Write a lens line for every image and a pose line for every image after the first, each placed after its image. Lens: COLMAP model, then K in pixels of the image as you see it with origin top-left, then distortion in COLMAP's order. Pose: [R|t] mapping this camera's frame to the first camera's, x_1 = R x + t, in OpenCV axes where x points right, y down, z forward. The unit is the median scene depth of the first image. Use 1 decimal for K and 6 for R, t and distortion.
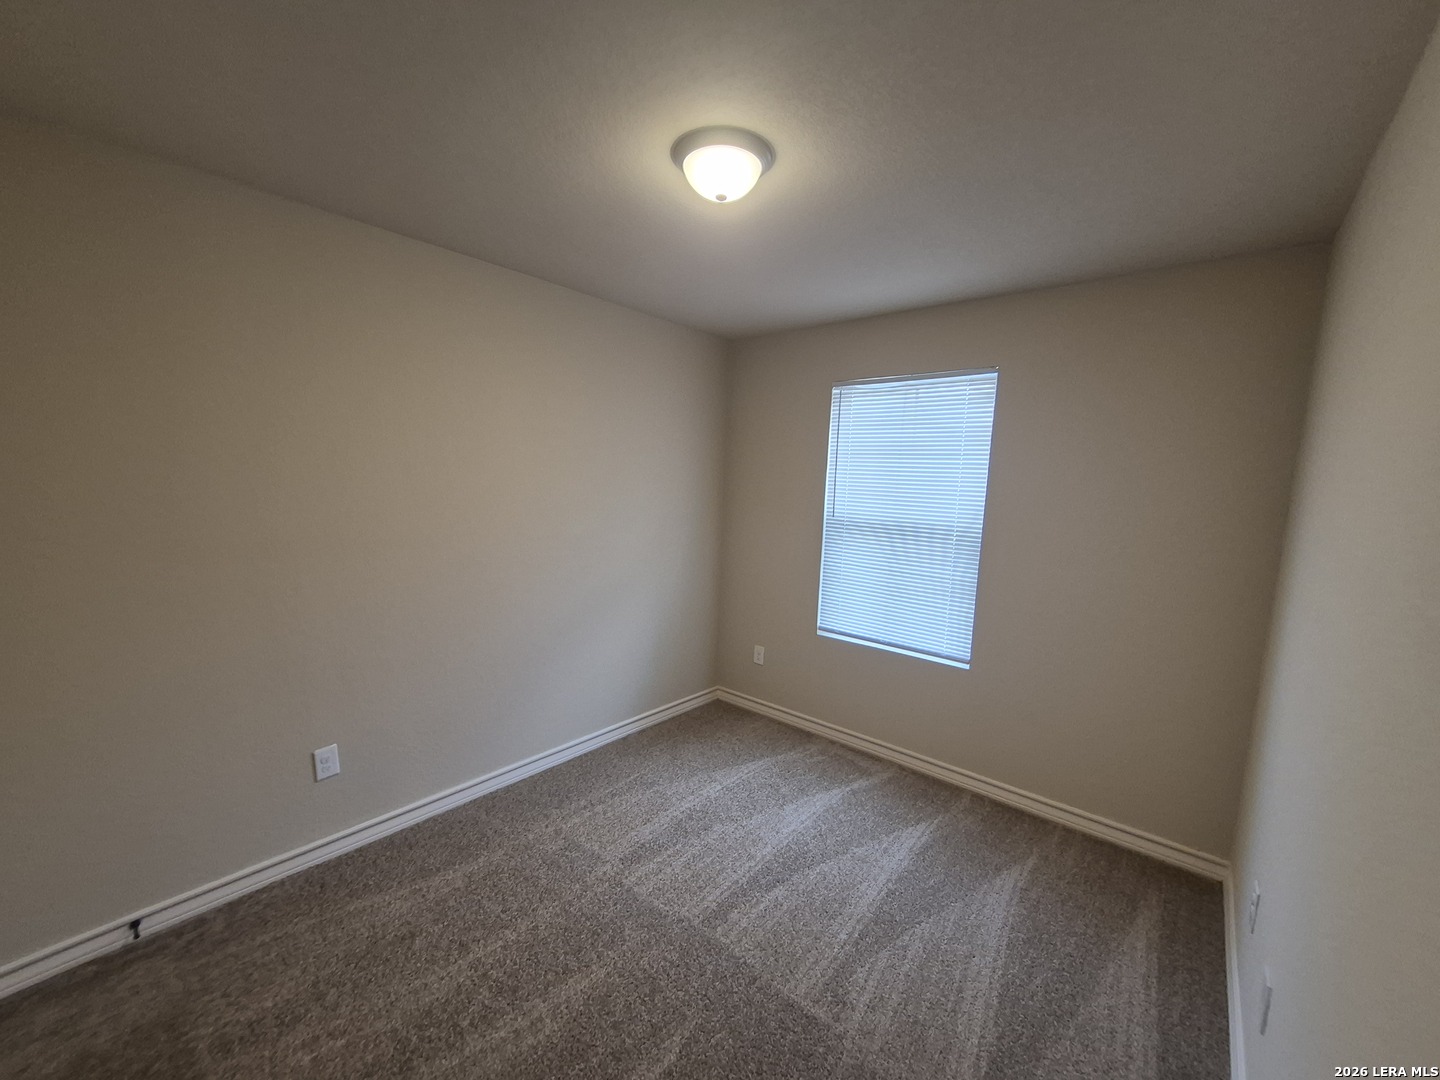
lens RADIAL K [[566.2, 0, 712.4], [0, 566.2, 546.2], [0, 0, 1]] dist [-0.000117, 0.000030]
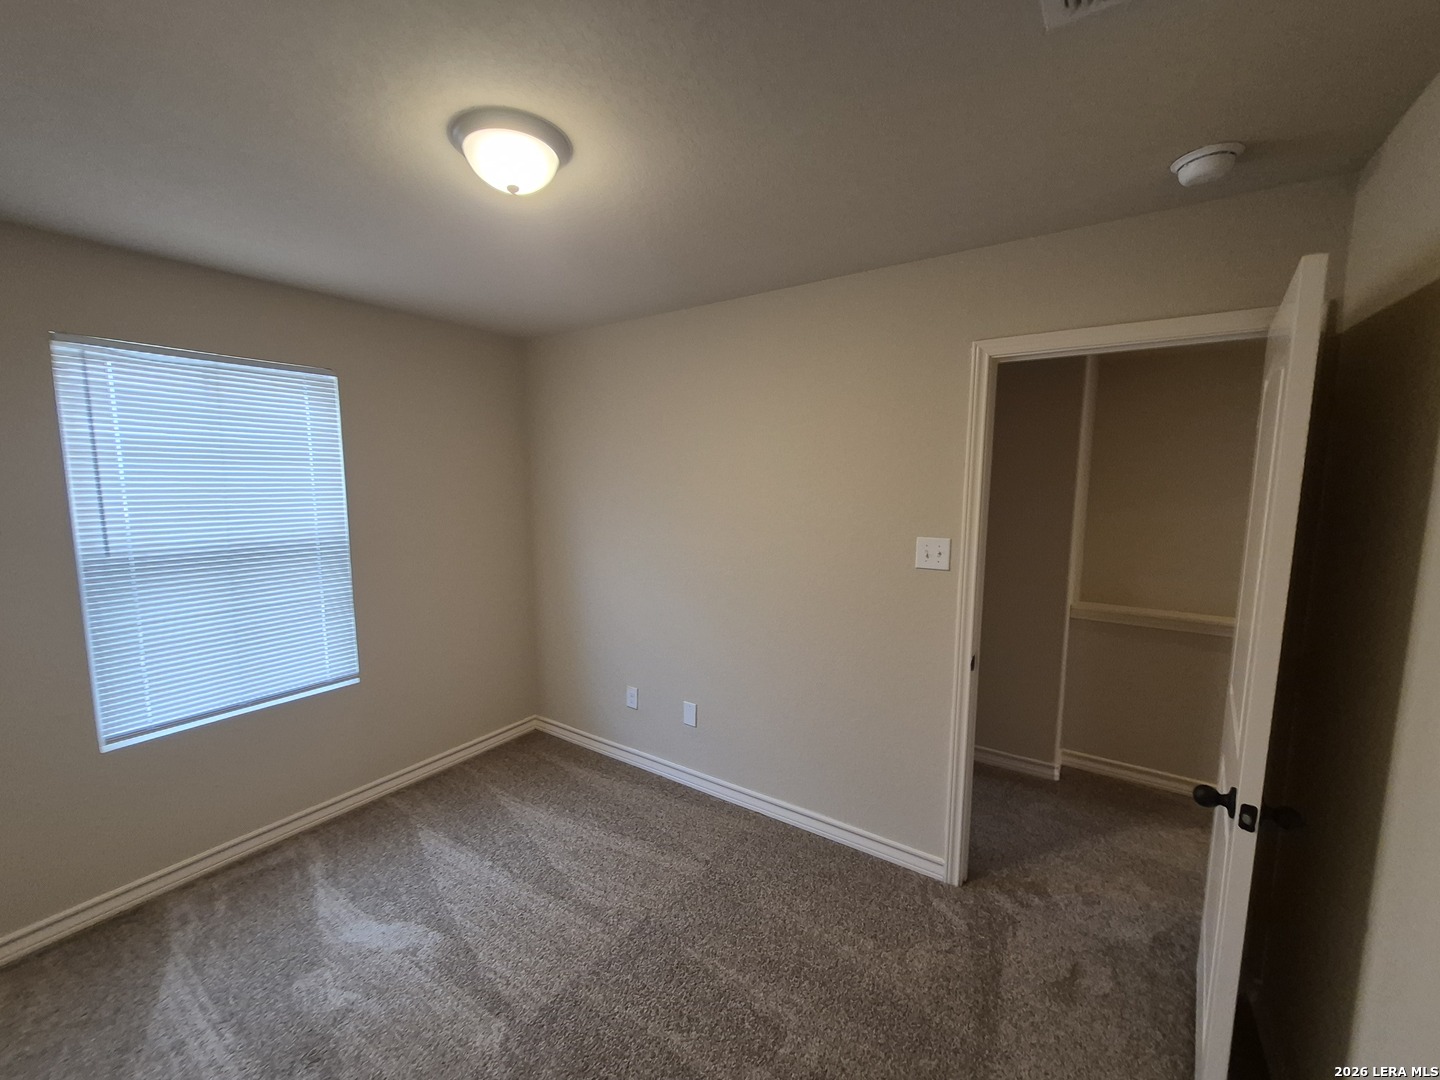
lens RADIAL K [[566.2, 0, 712.4], [0, 566.2, 546.2], [0, 0, 1]] dist [-0.000117, 0.000030]
pose [[-0.096172, -0.156147, 0.983041, -0.534510], [0.121801, 0.978350, 0.167317, -0.100428], [-0.987884, 0.135827, -0.075071, 0.462991]]
